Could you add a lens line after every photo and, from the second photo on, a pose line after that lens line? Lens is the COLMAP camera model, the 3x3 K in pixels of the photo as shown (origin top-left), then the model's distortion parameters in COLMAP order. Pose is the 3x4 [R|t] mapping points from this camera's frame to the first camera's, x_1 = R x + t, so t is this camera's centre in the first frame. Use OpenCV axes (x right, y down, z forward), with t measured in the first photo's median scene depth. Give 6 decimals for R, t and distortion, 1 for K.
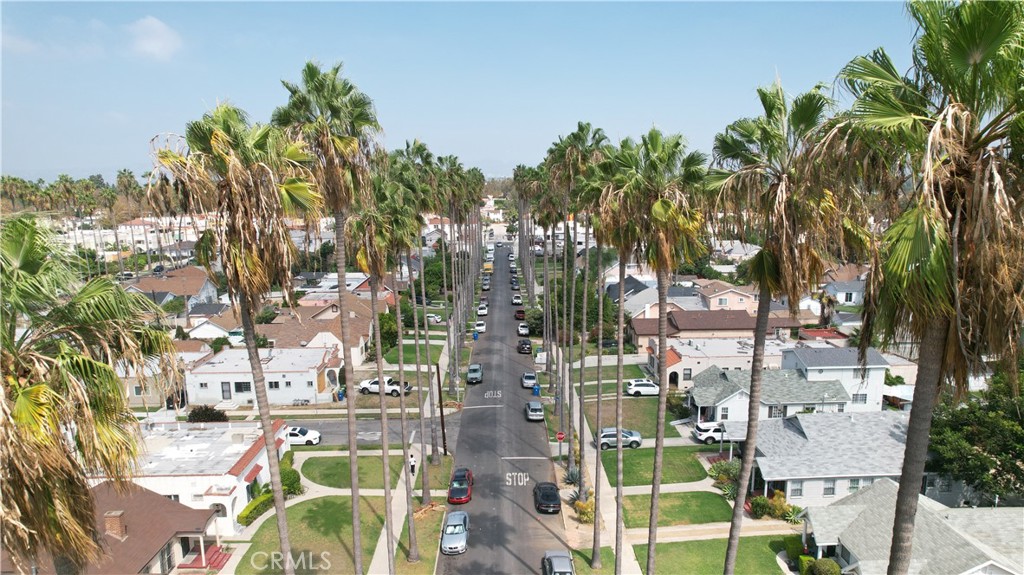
lens RADIAL K [[647.3, 0, 517.6], [0, 647.3, 291.2], [0, 0, 1]] dist [-0.079316, 0.074998]
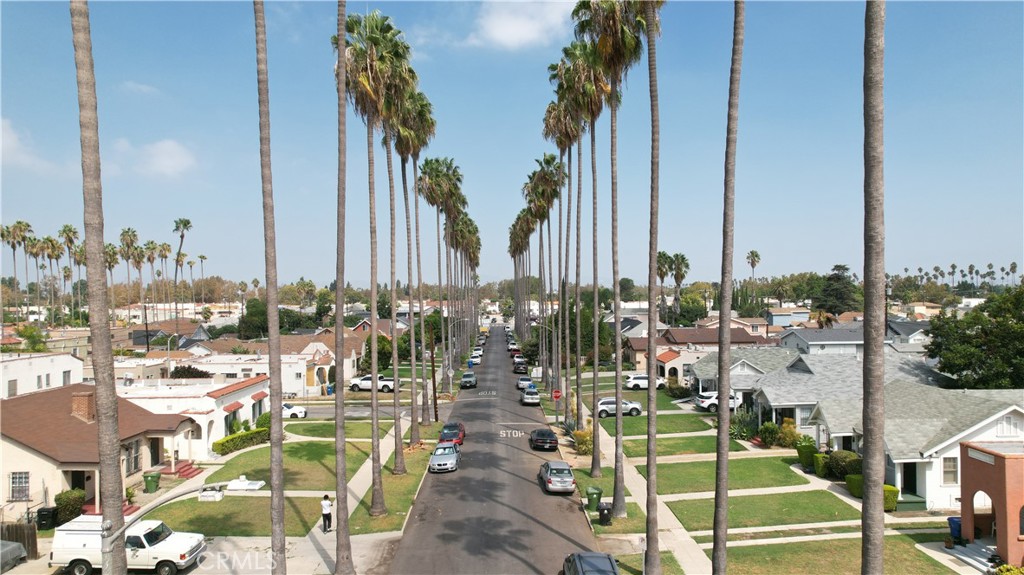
lens RADIAL K [[647.3, 0, 517.6], [0, 647.3, 291.2], [0, 0, 1]] dist [-0.079316, 0.074998]
pose [[0.999967, 0.005933, 0.005491, 0.001577], [-0.004904, 0.985174, -0.171488, 0.225763], [-0.006427, 0.171455, 0.985171, 0.026528]]
